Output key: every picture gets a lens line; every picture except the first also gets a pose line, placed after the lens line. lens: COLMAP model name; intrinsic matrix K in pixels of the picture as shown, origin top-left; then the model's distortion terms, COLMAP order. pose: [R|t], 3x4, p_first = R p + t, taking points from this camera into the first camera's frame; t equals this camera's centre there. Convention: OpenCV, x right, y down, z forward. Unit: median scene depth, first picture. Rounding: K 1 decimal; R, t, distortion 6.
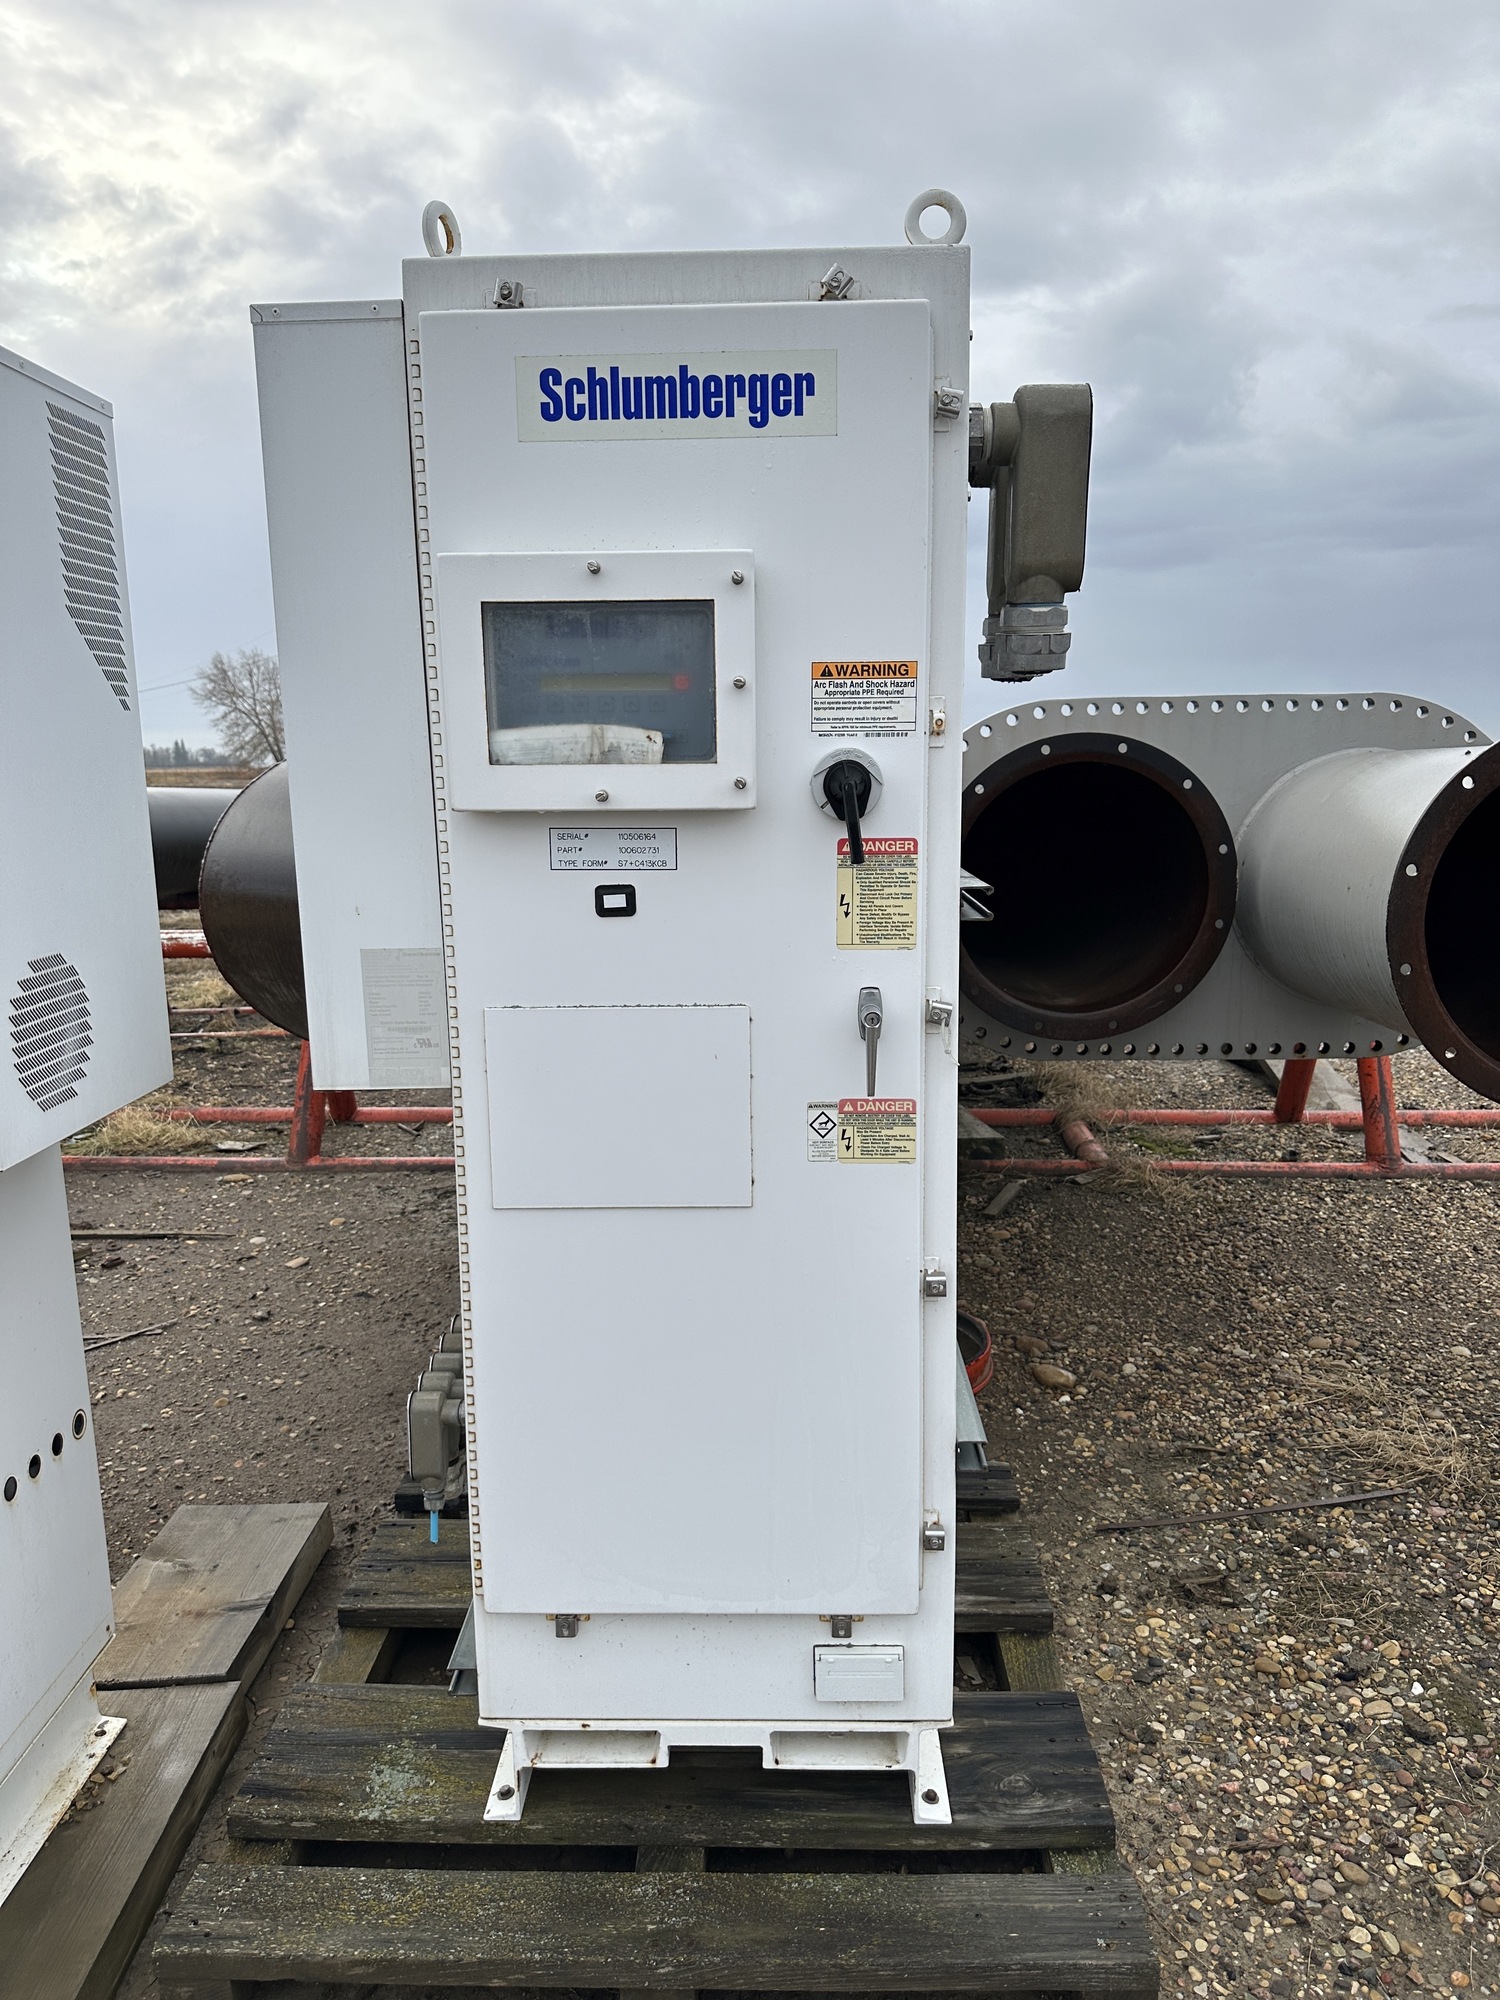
lens RADIAL K [[1399.0, 0, 724.5], [0, 1399.0, 1012.3], [0, 0, 1]] dist [0.018619, -0.020653]
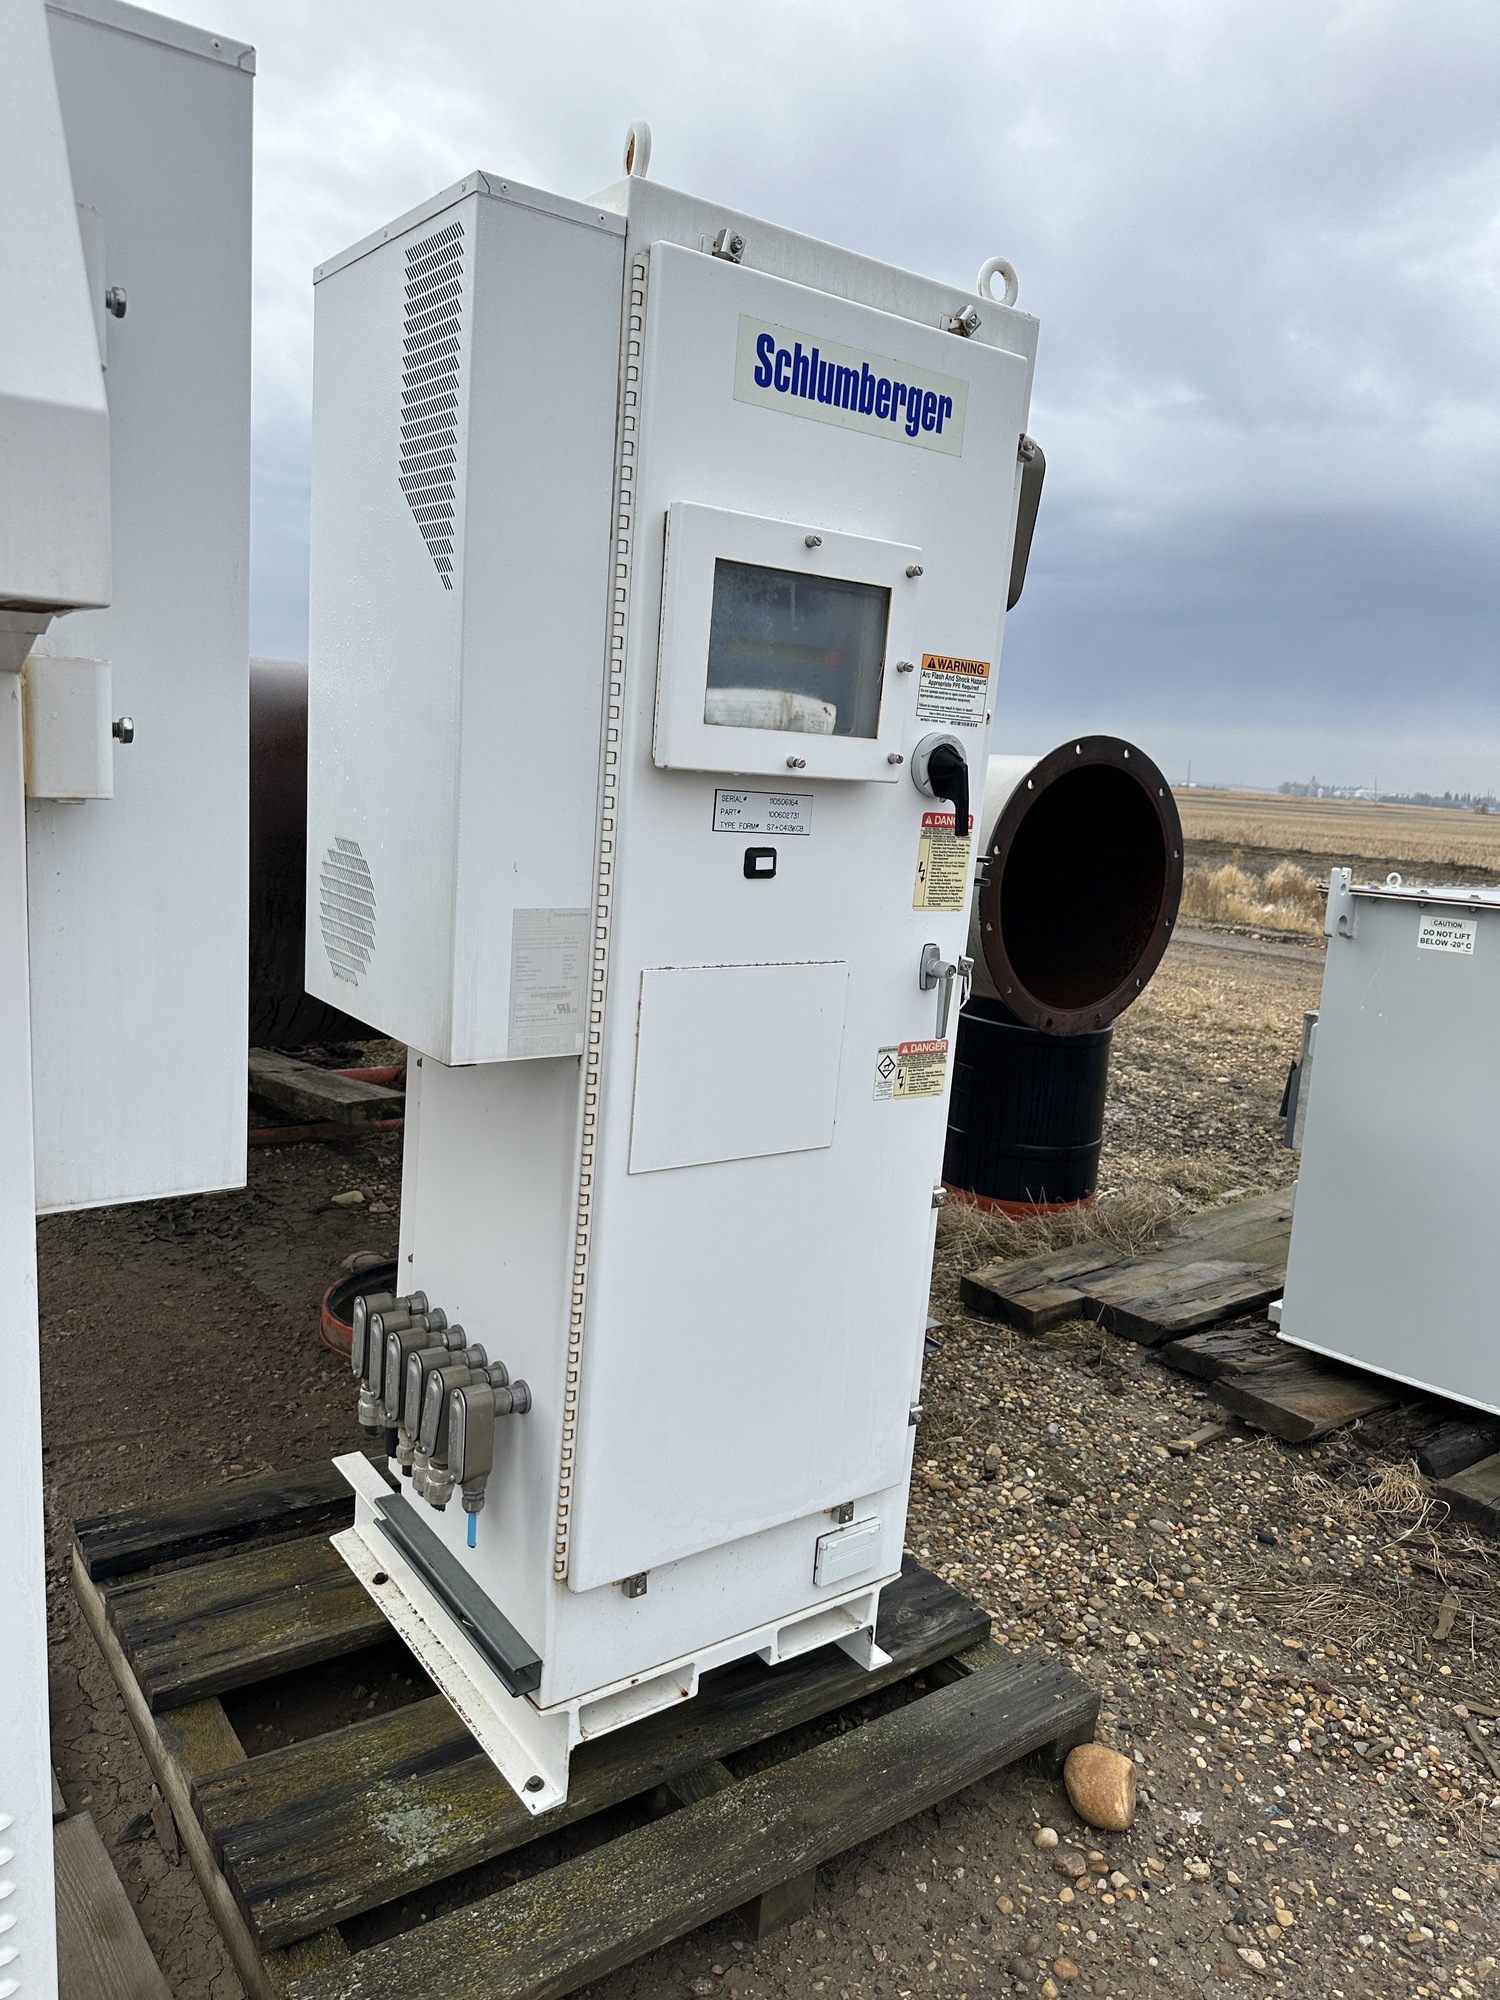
lens RADIAL K [[1399.0, 0, 724.5], [0, 1399.0, 1012.3], [0, 0, 1]] dist [0.018619, -0.020653]
pose [[0.794477, -0.041562, 0.605871, -0.732731], [0.023031, 0.999000, 0.038328, -0.009638], [-0.606858, -0.016497, 0.794639, 0.193660]]
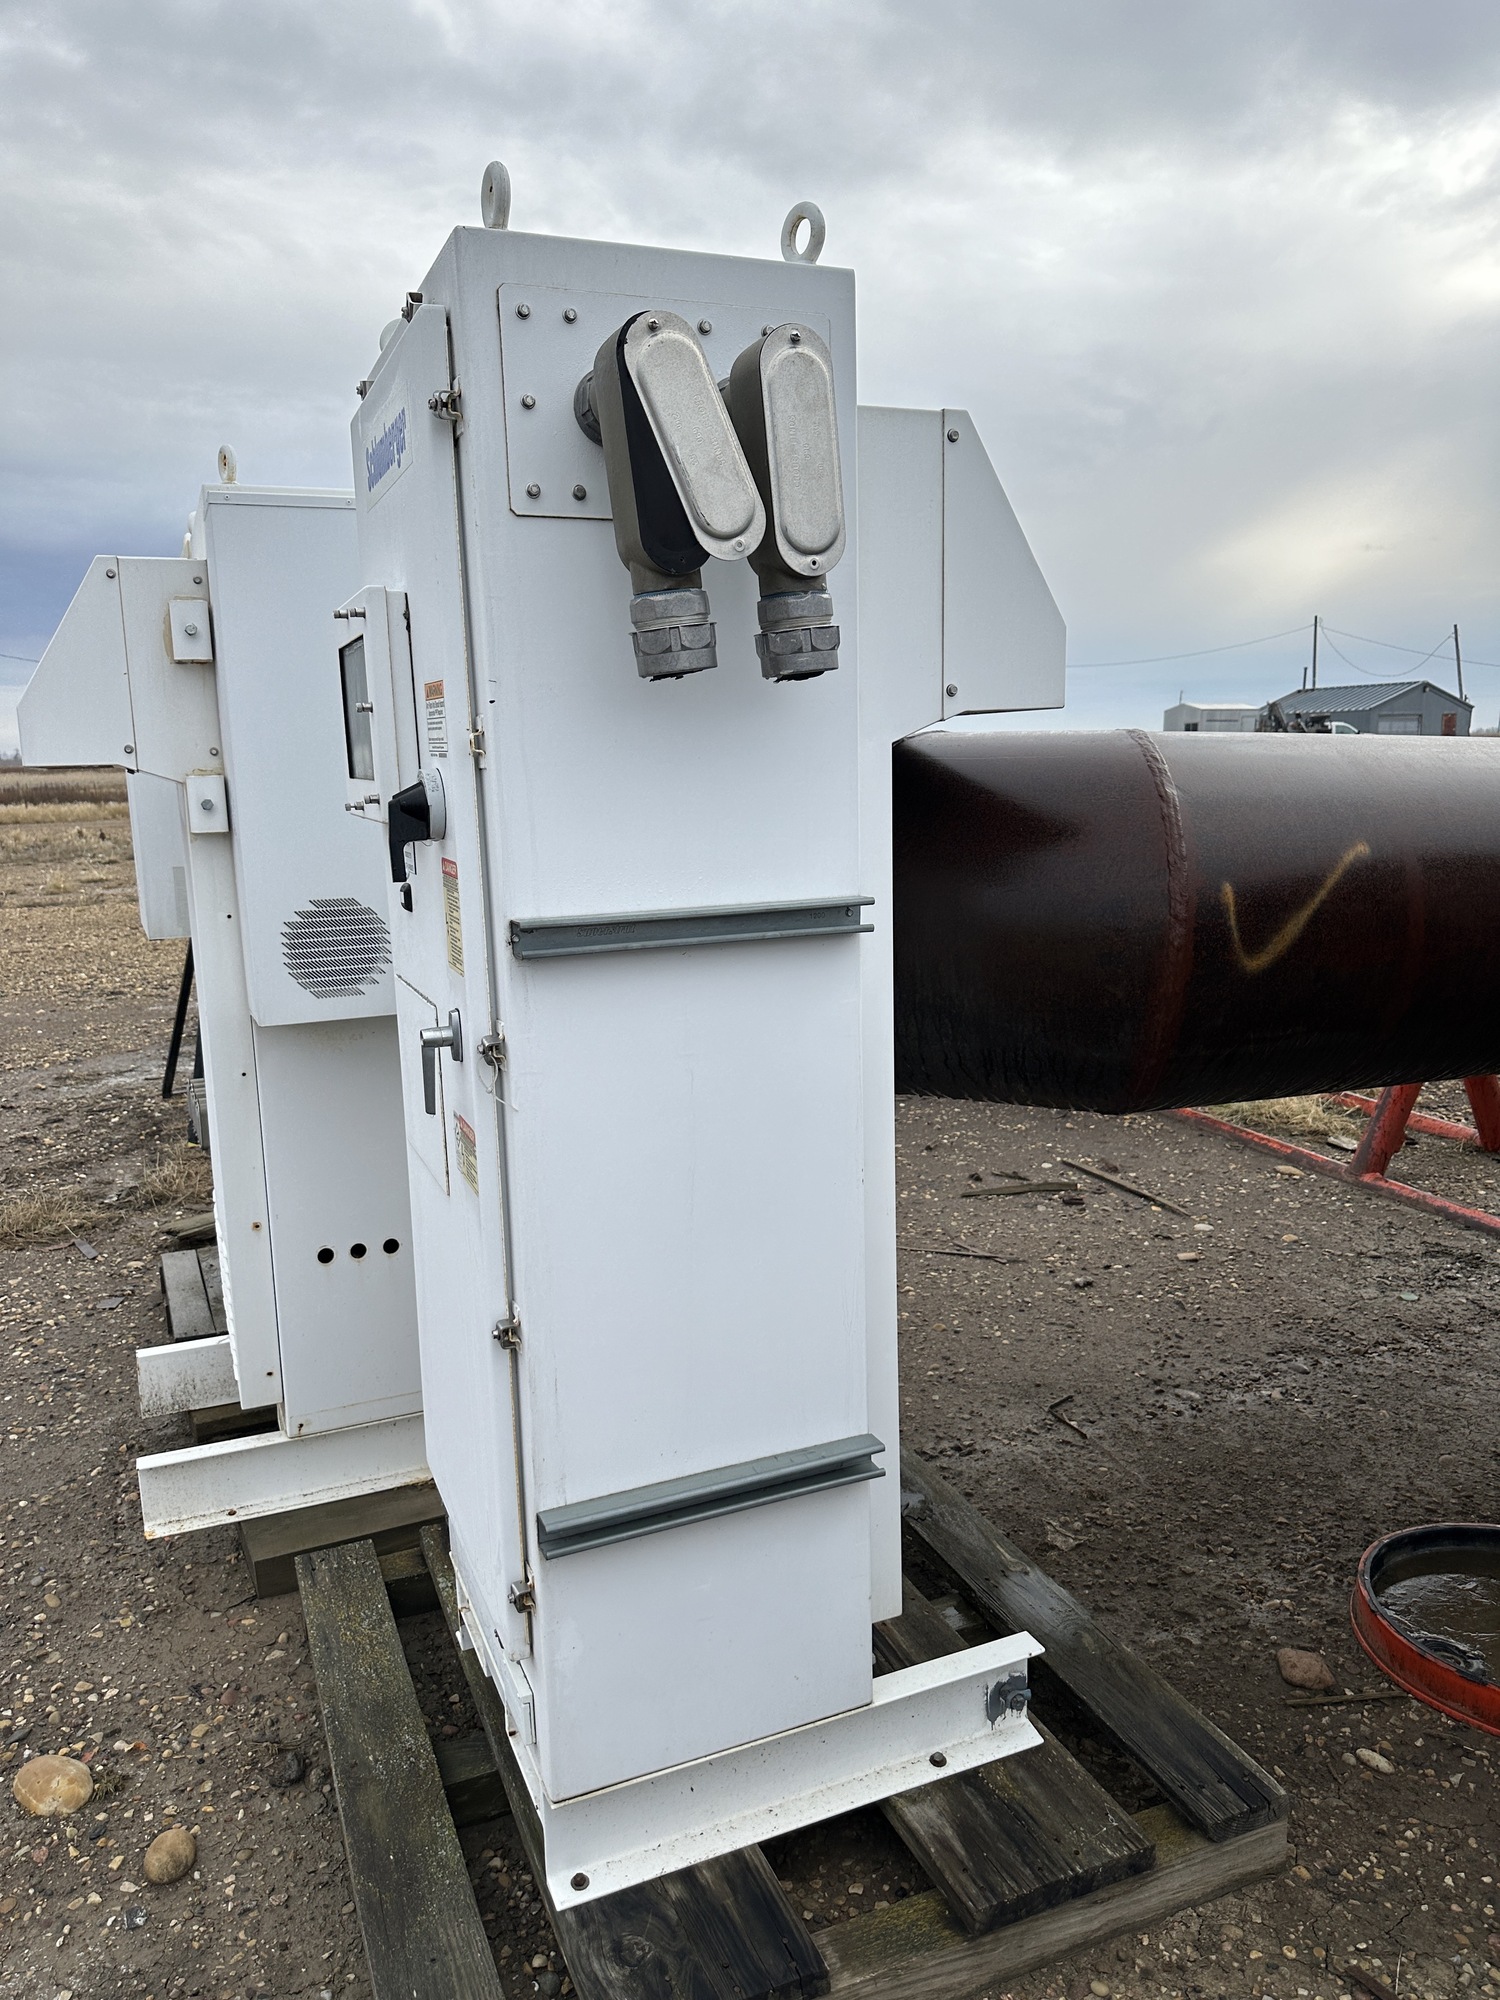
lens RADIAL K [[1399.0, 0, 724.5], [0, 1399.0, 1012.3], [0, 0, 1]] dist [0.018619, -0.020653]
pose [[0.402365, 0.172260, -0.899127, 1.051826], [-0.143458, 0.981868, 0.123914, -0.161839], [0.904169, 0.079128, 0.419781, 0.705382]]
